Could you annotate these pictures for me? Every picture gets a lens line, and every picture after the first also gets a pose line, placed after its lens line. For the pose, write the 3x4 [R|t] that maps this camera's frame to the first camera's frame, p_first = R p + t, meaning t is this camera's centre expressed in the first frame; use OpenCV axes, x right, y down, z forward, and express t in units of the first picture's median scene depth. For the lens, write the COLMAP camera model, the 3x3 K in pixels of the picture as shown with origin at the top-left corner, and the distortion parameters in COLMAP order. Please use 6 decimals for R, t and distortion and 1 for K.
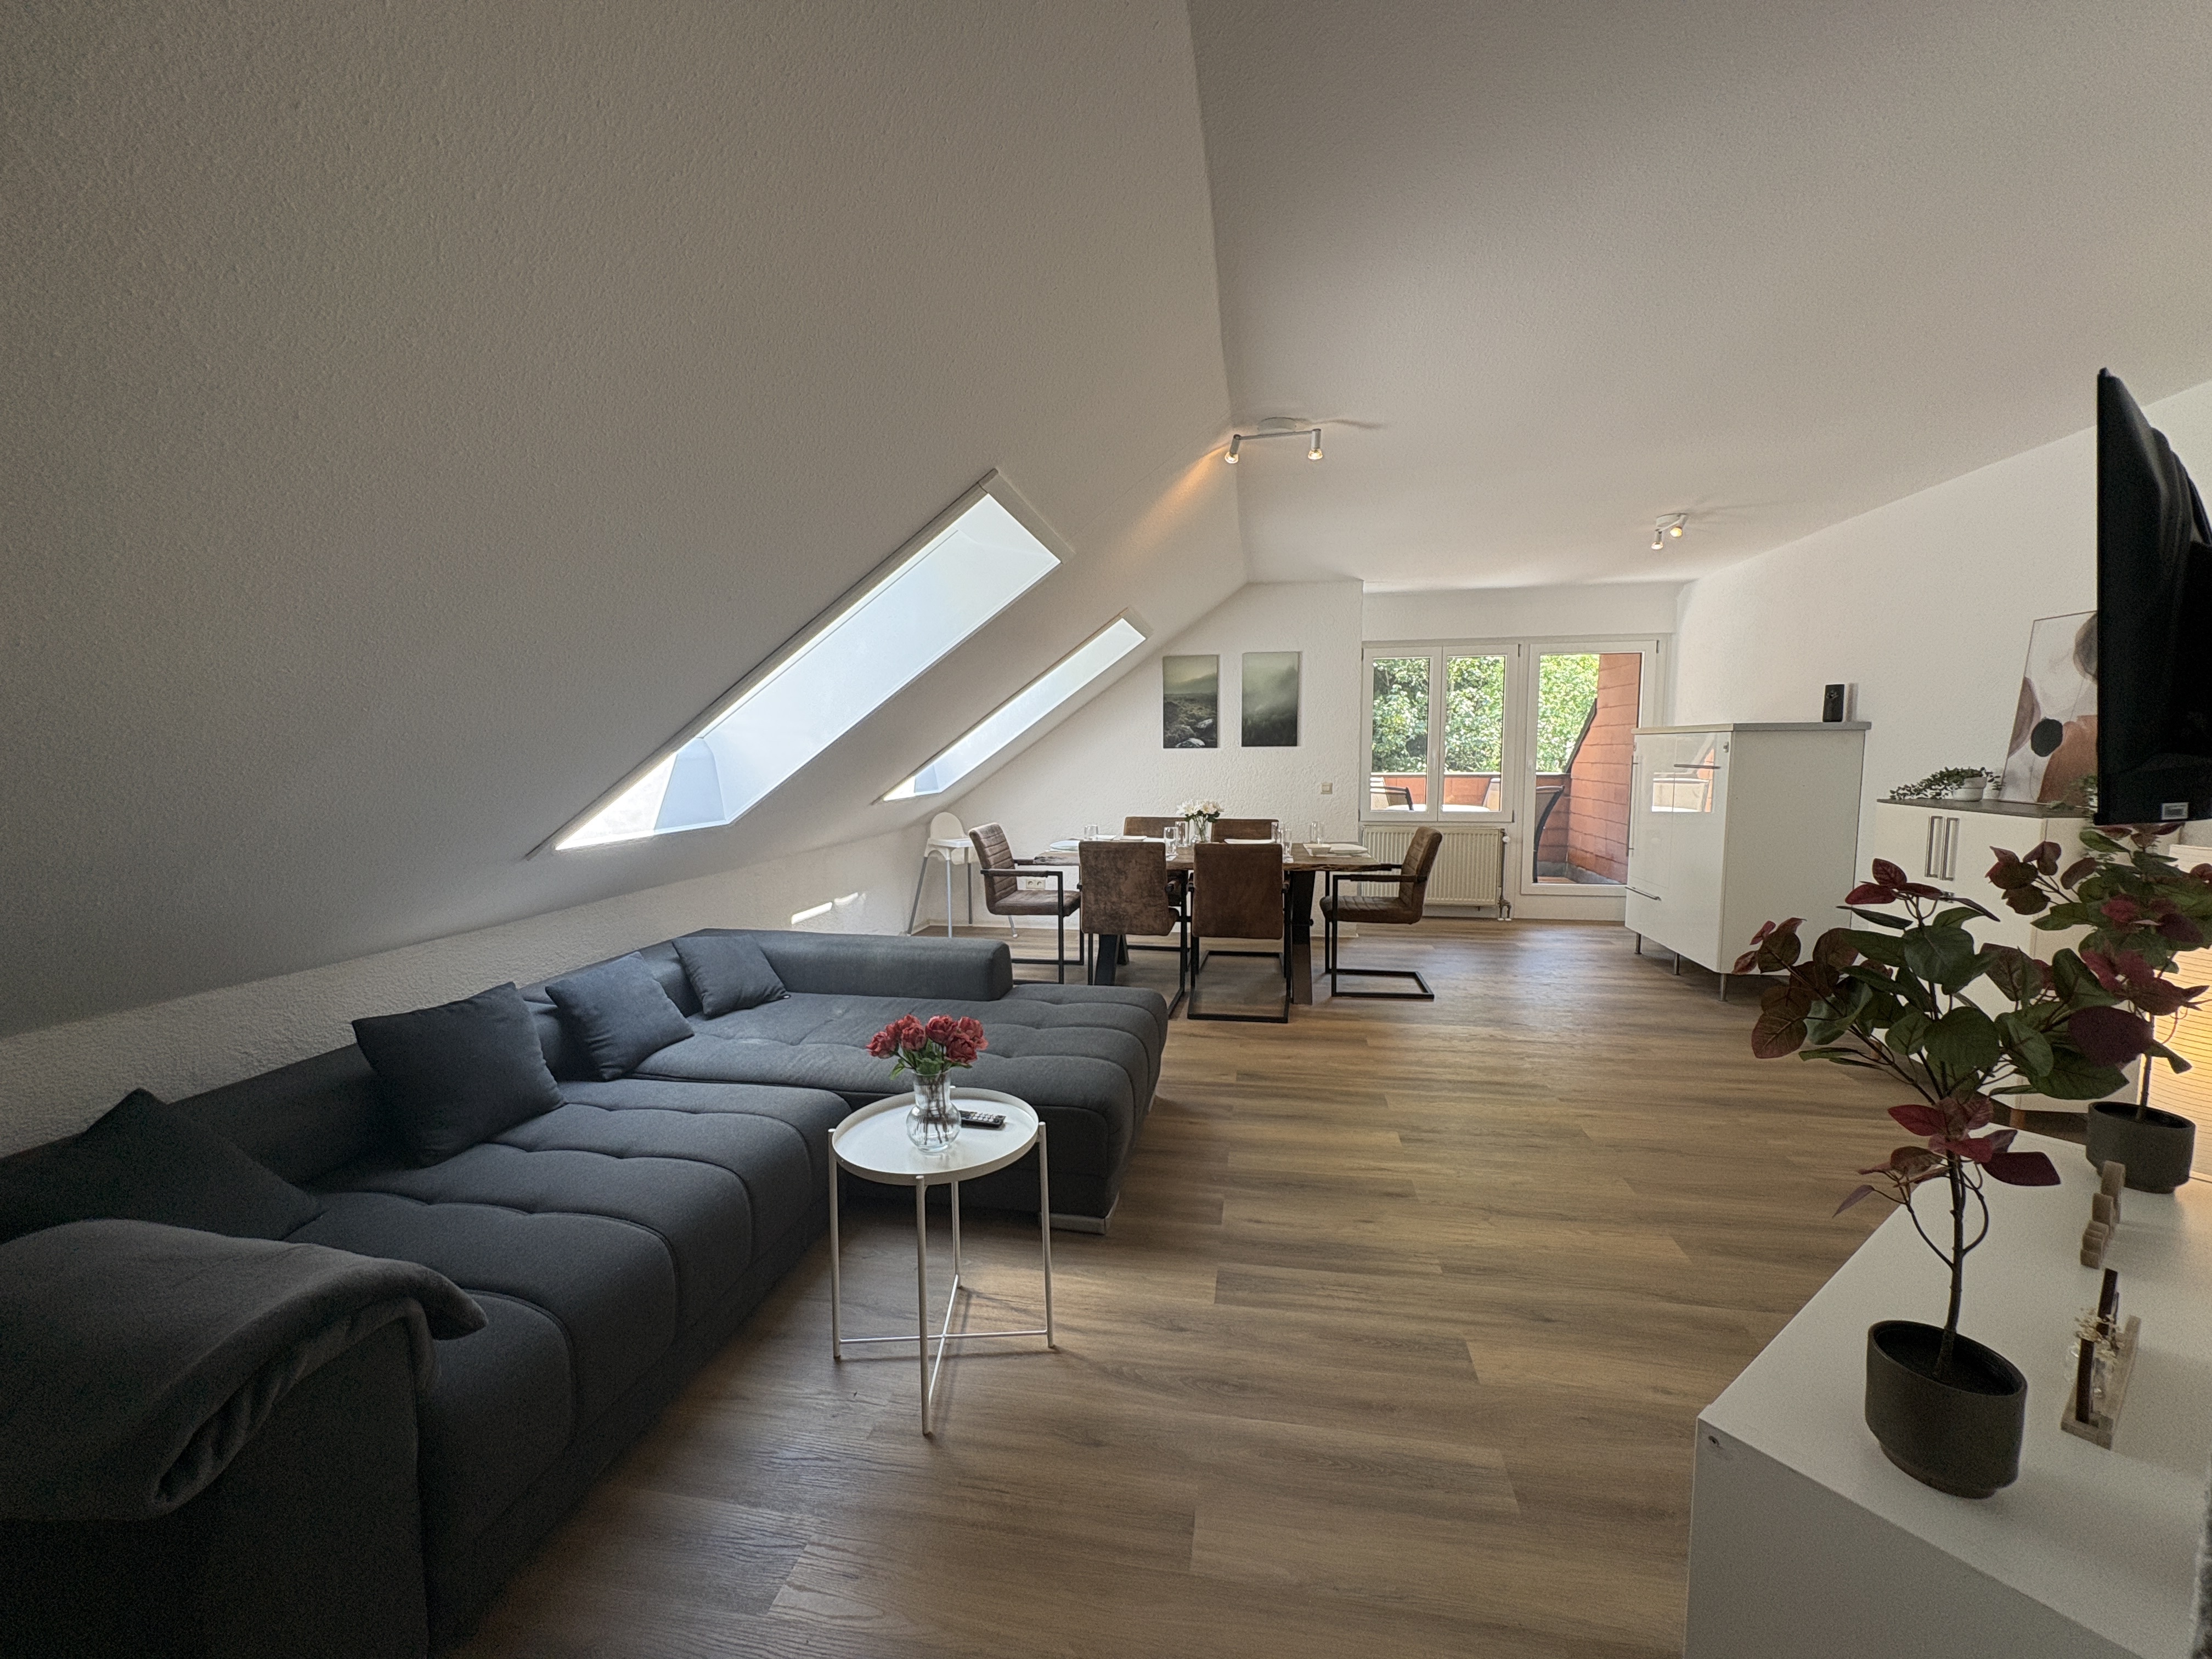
lens RADIAL K [[884.0, 0, 1110.1], [0, 884.0, 832.7], [0, 0, 1]] dist [0.000567, -0.000406]
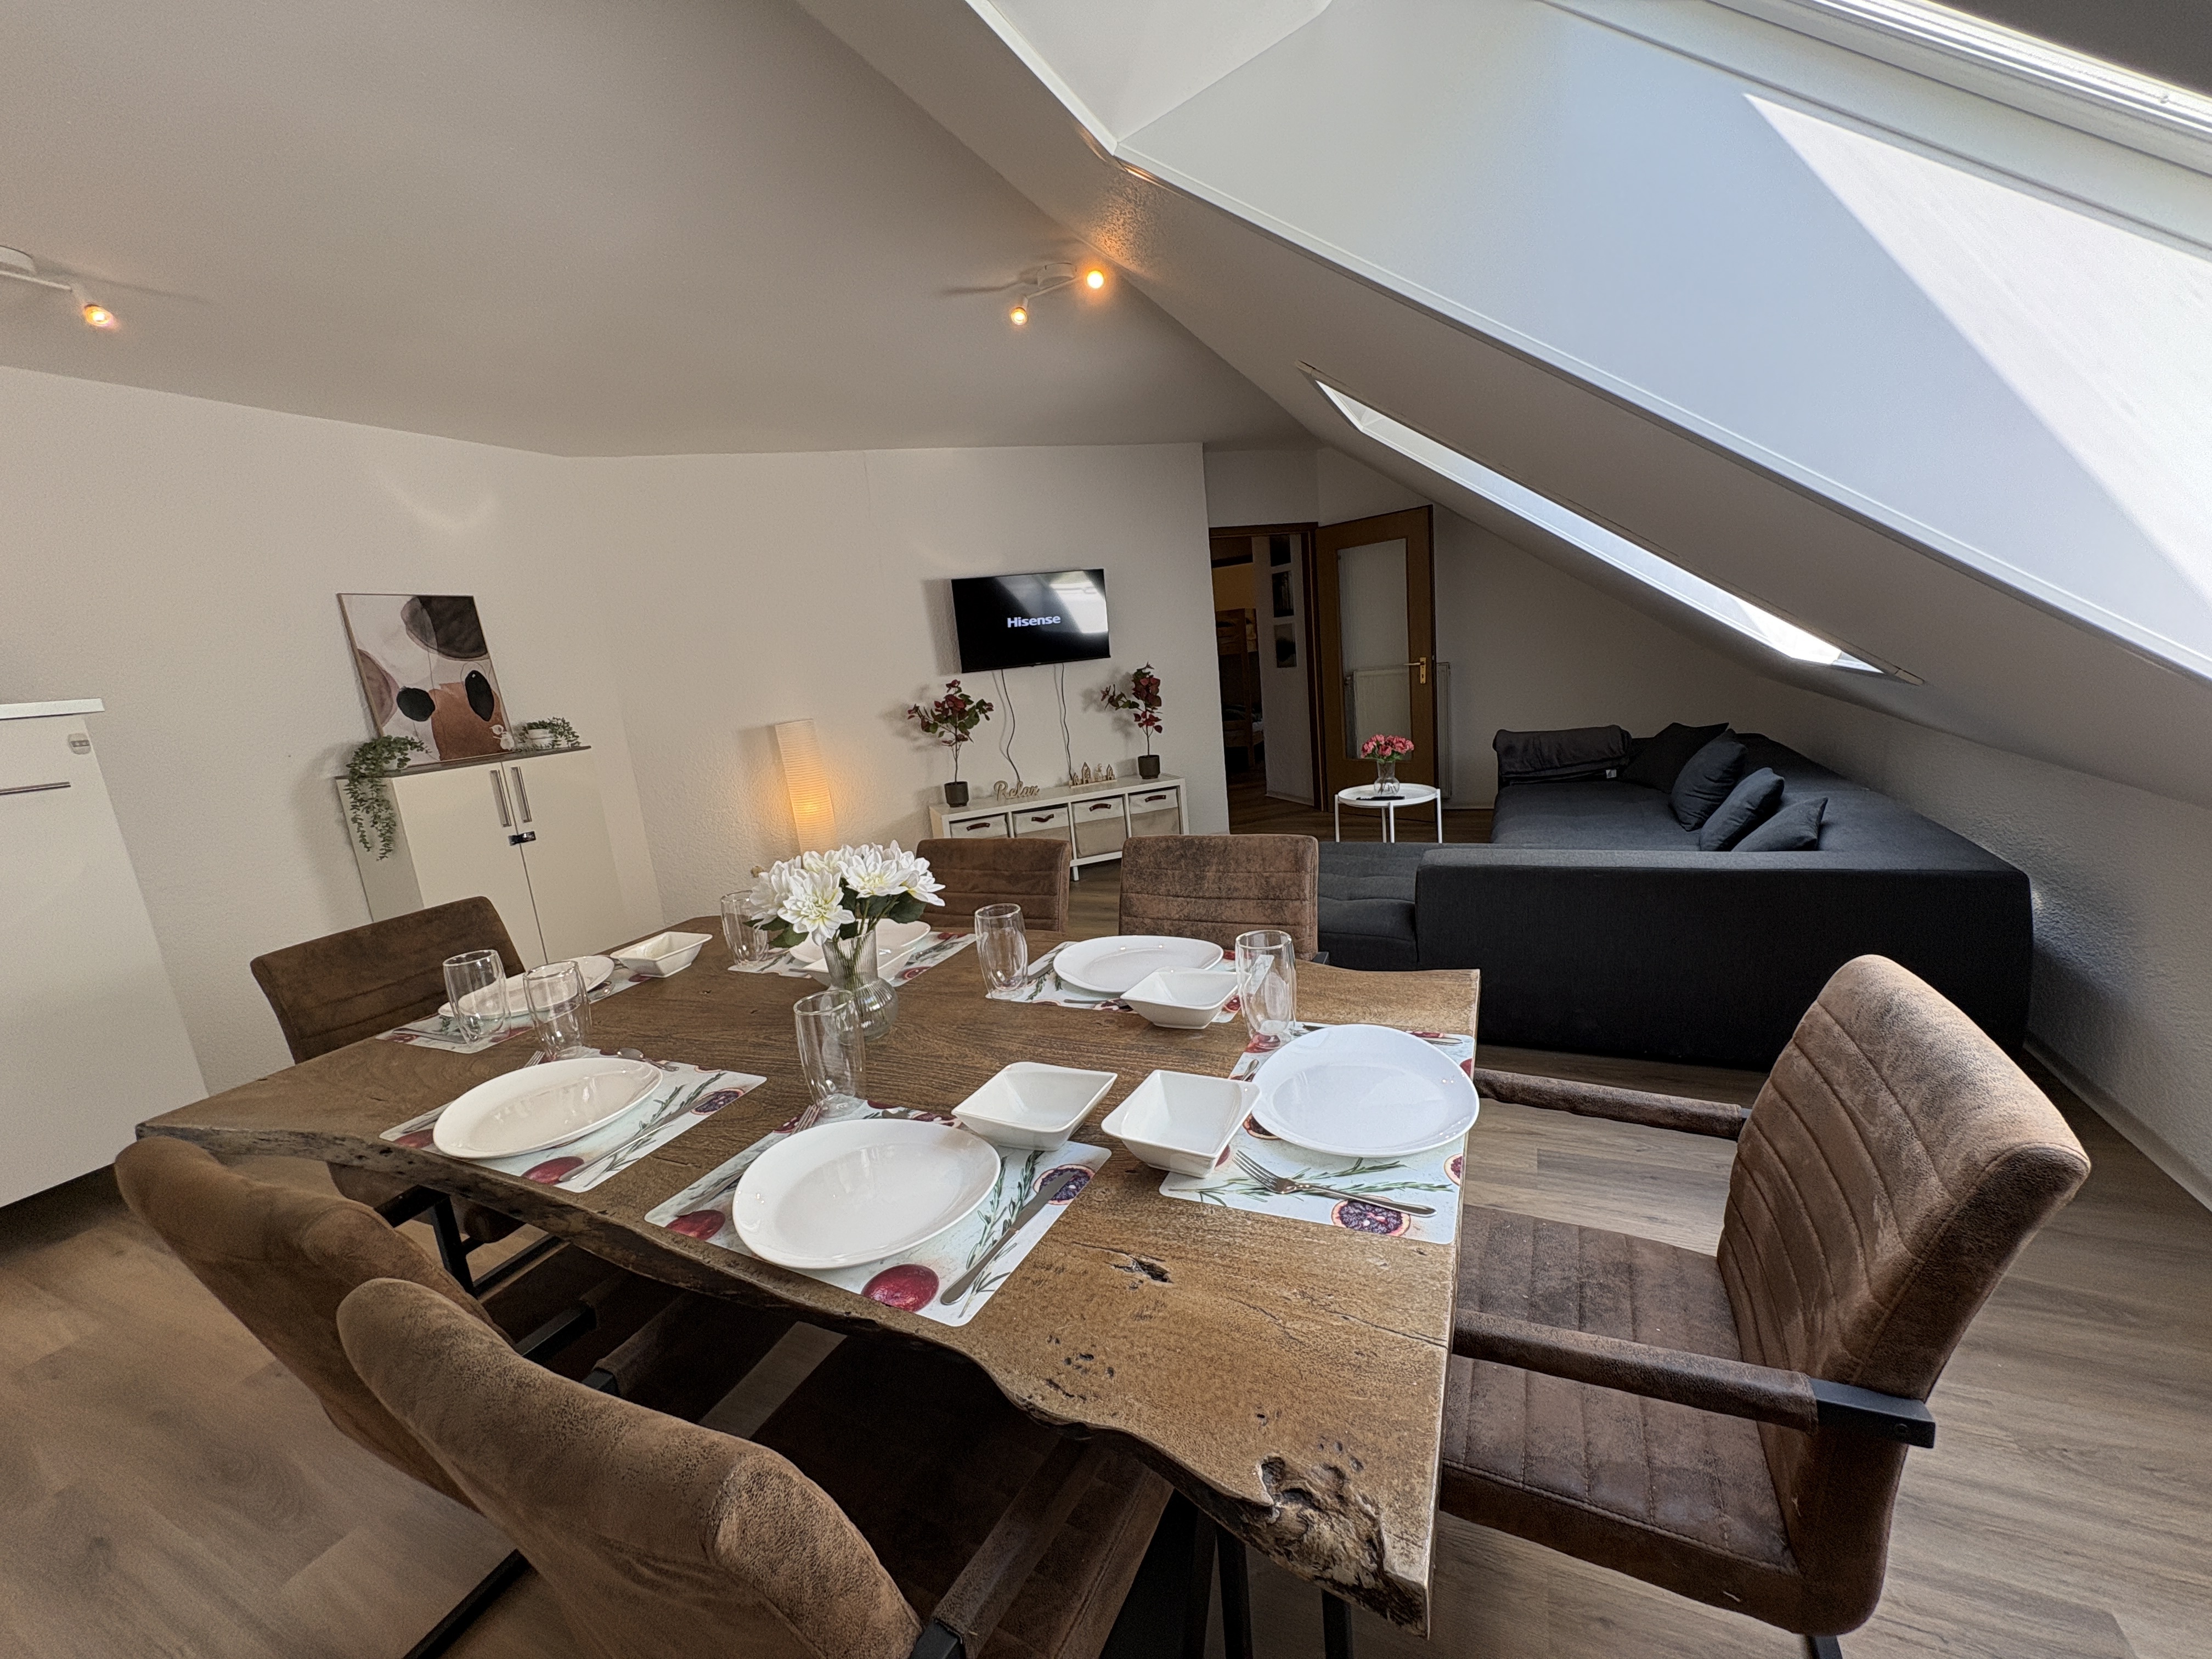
lens RADIAL K [[884.0, 0, 1110.1], [0, 884.0, 832.7], [0, 0, 1]] dist [0.000567, -0.000406]
pose [[-0.960158, 0.046610, 0.275544, -0.078857], [0.128430, 0.949298, 0.286948, -0.166269], [-0.248199, 0.310904, -0.917462, 1.909990]]
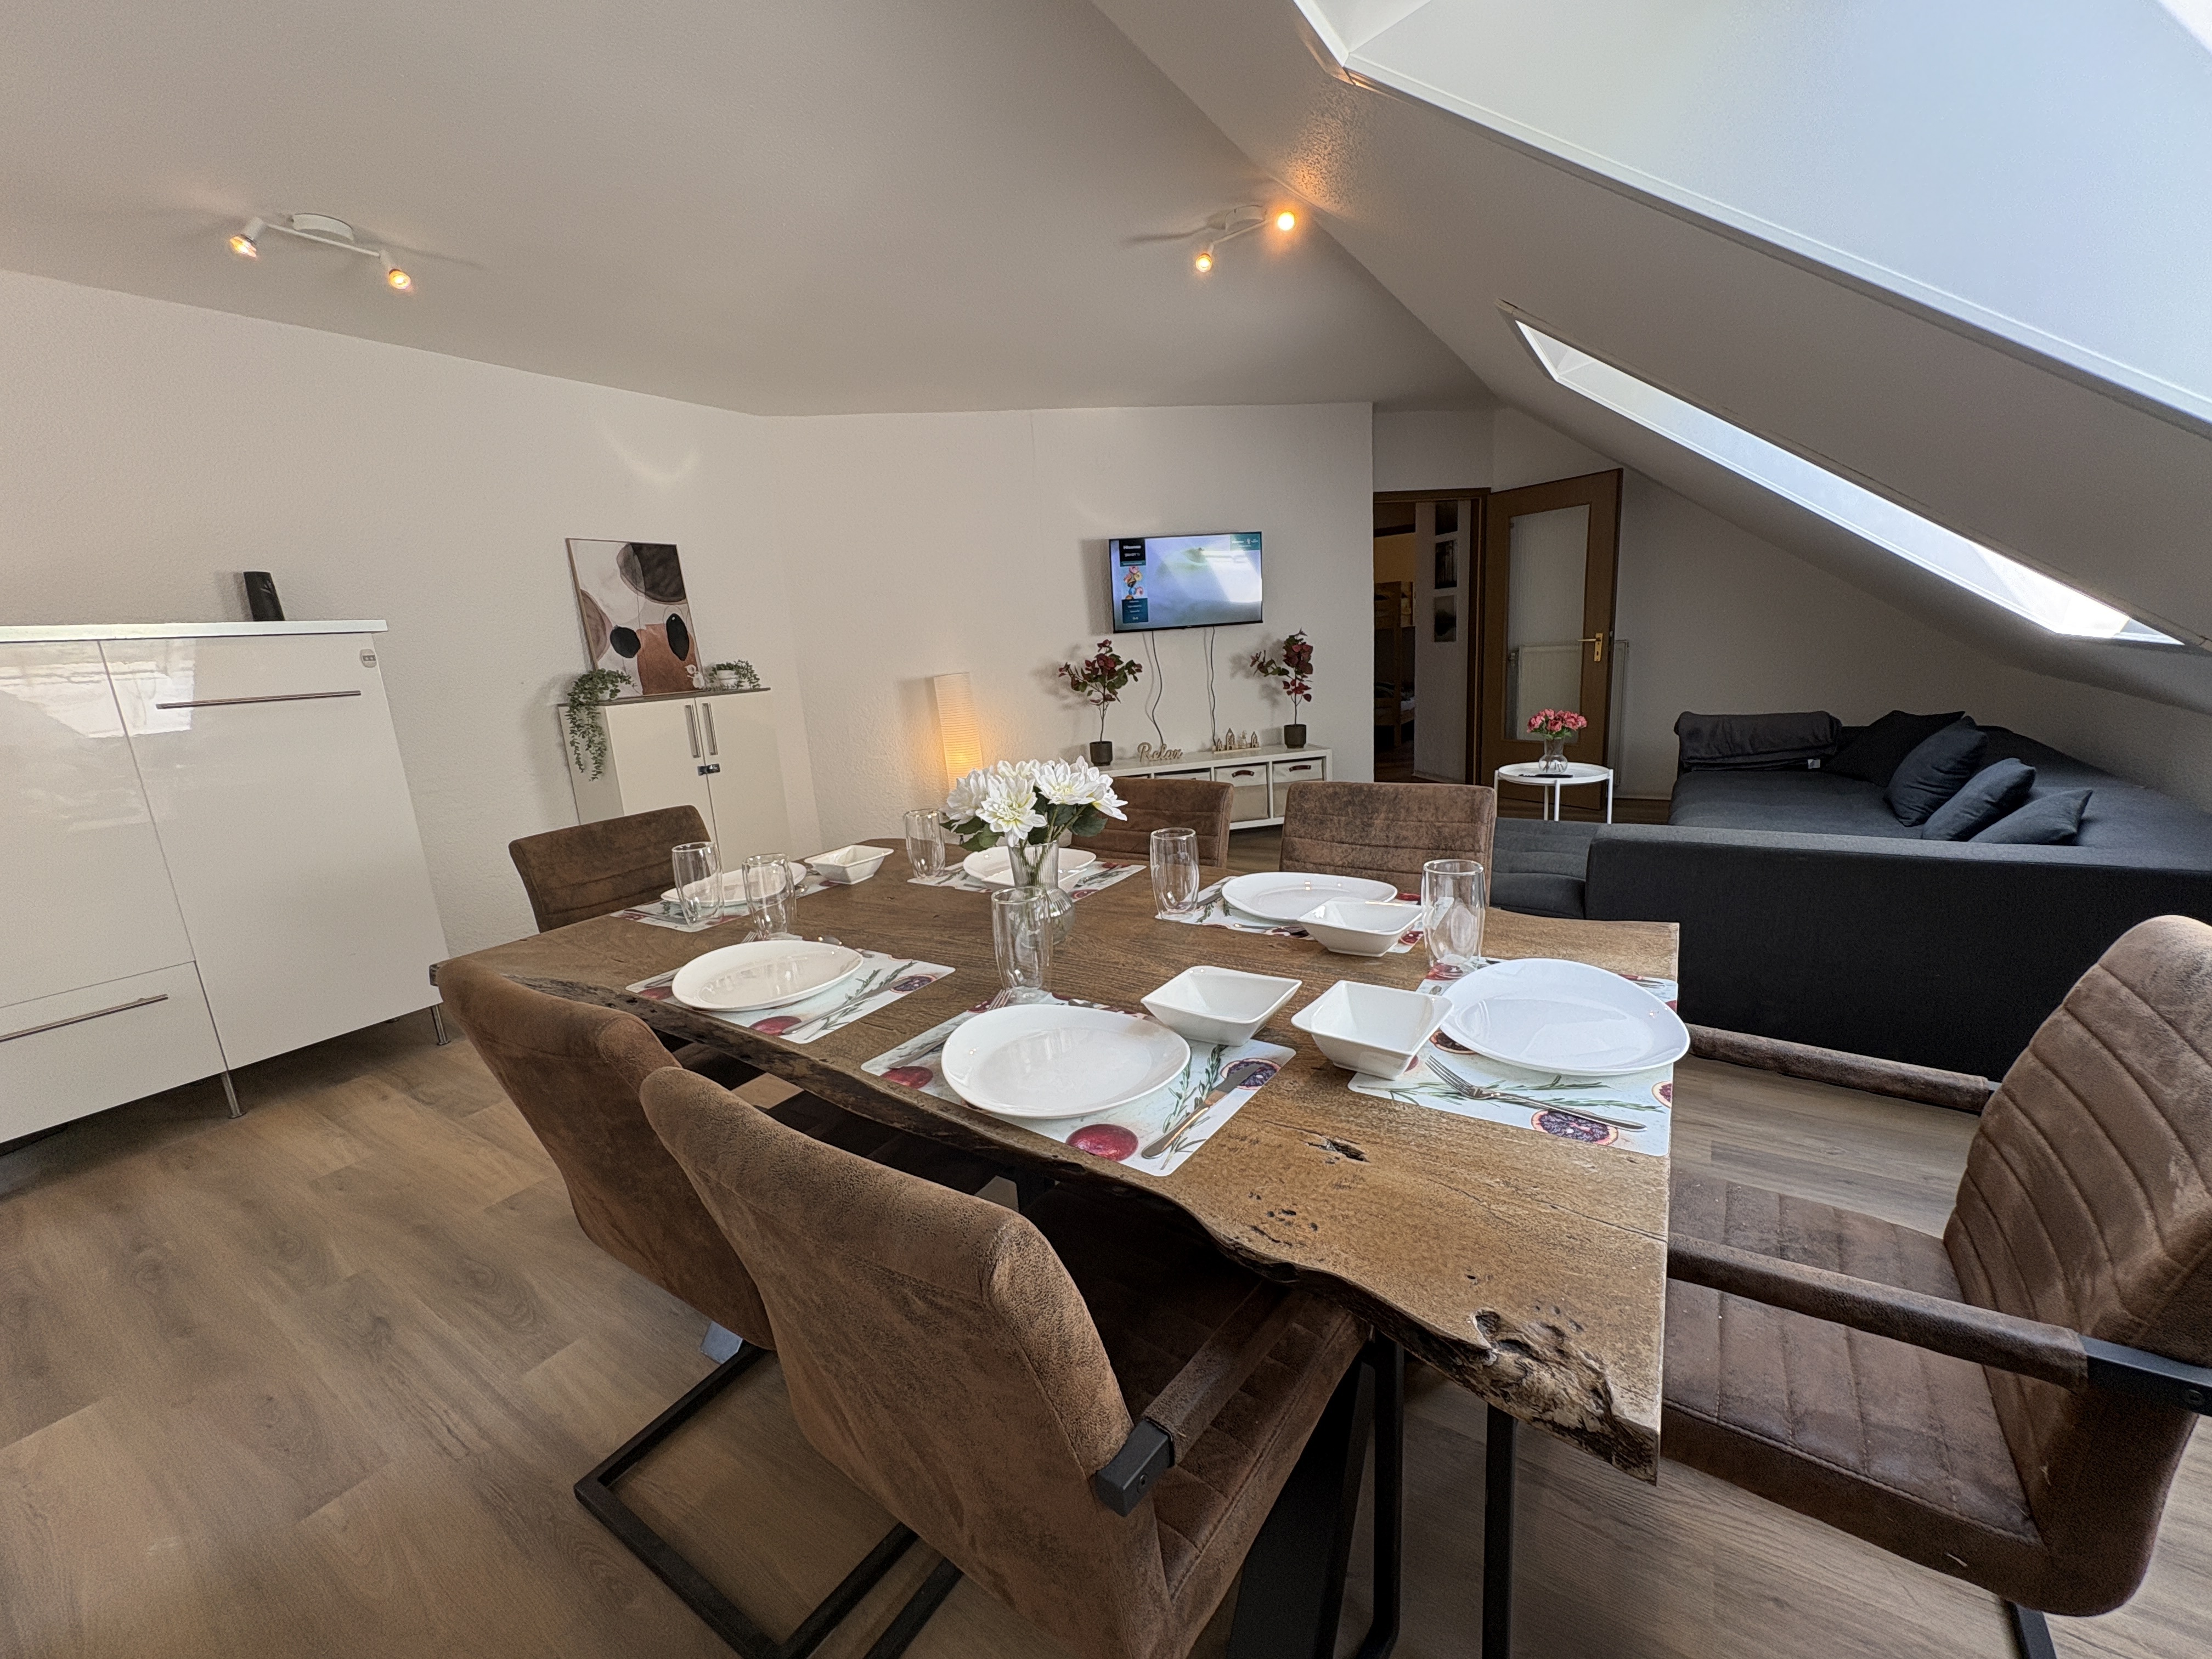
lens RADIAL K [[886.8, 0, 1110.2], [0, 886.8, 832.8], [0, 0, 1]] dist [0.000179, 0.000076]
pose [[-0.913071, -0.017940, 0.407407, -0.056205], [0.111953, 0.949621, 0.292722, -0.145757], [-0.392133, 0.312887, -0.865063, 1.935672]]
